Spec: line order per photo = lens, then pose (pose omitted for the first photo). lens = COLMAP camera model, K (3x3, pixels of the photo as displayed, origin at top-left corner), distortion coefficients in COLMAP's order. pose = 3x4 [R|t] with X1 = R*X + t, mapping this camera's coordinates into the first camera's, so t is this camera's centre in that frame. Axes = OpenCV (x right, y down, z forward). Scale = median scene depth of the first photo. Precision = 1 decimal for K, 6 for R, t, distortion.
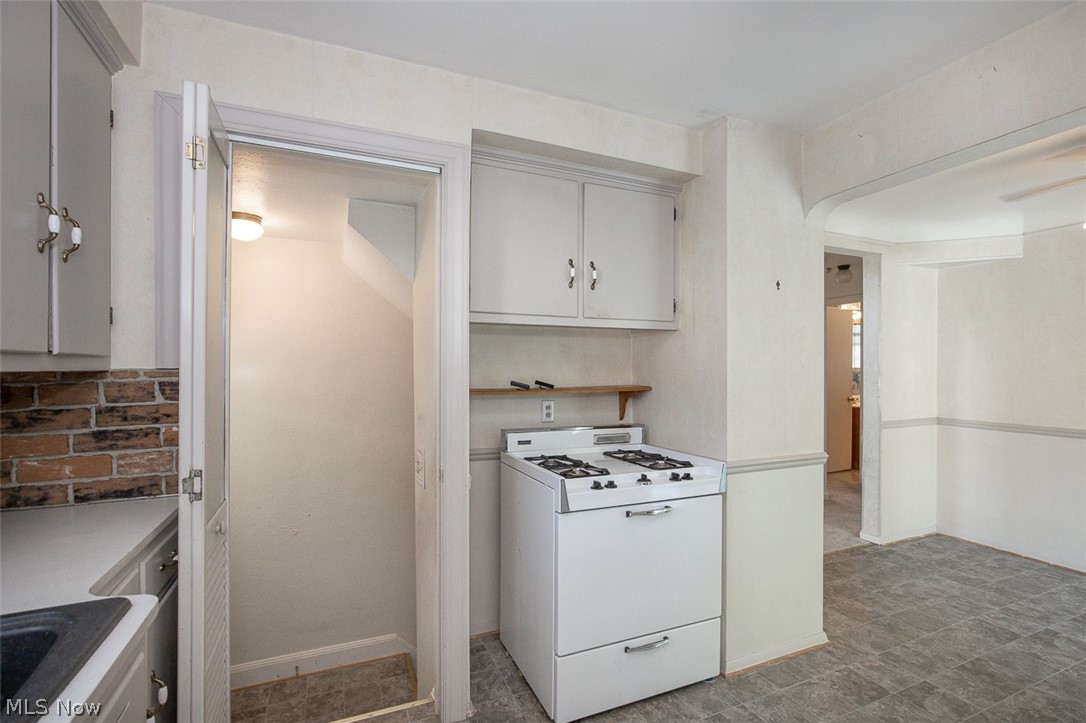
lens RADIAL K [[496.1, 0, 528.4], [0, 496.1, 372.3], [0, 0, 1]] dist [-0.010793, 0.001801]
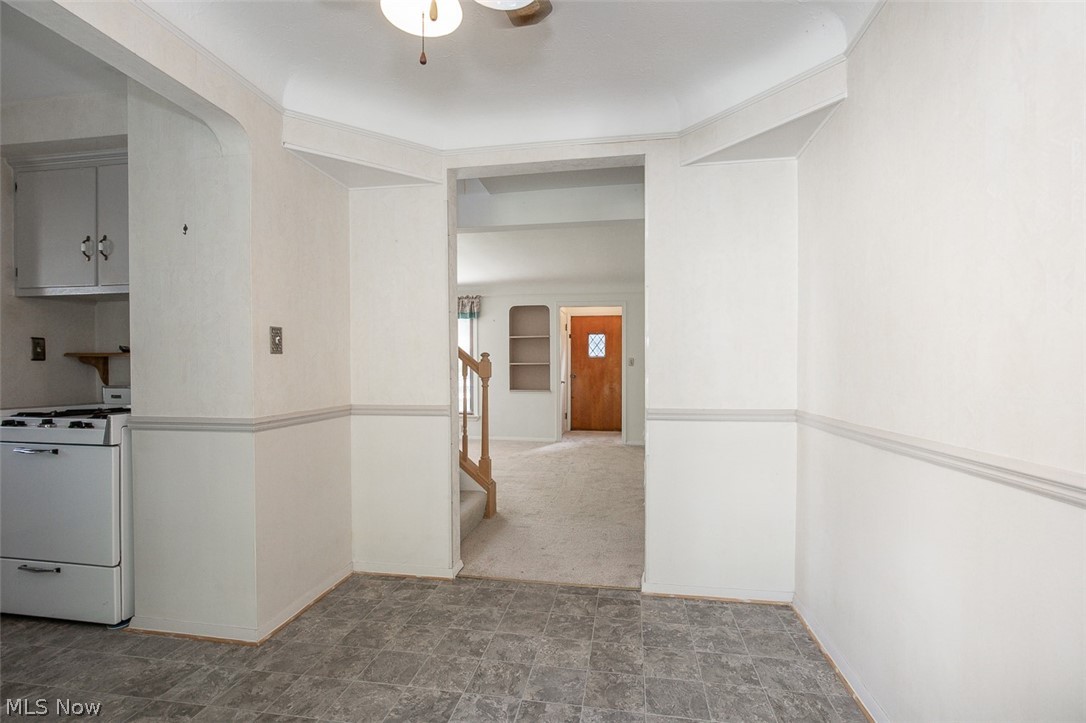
lens RADIAL K [[496.1, 0, 532.7], [0, 496.1, 380.9], [0, 0, 1]] dist [-0.010793, 0.001801]
pose [[0.839703, 0.010285, -0.542948, 1.155063], [-0.004220, 0.999914, 0.012415, 0.066857], [0.543029, -0.008134, 0.839675, 0.435321]]
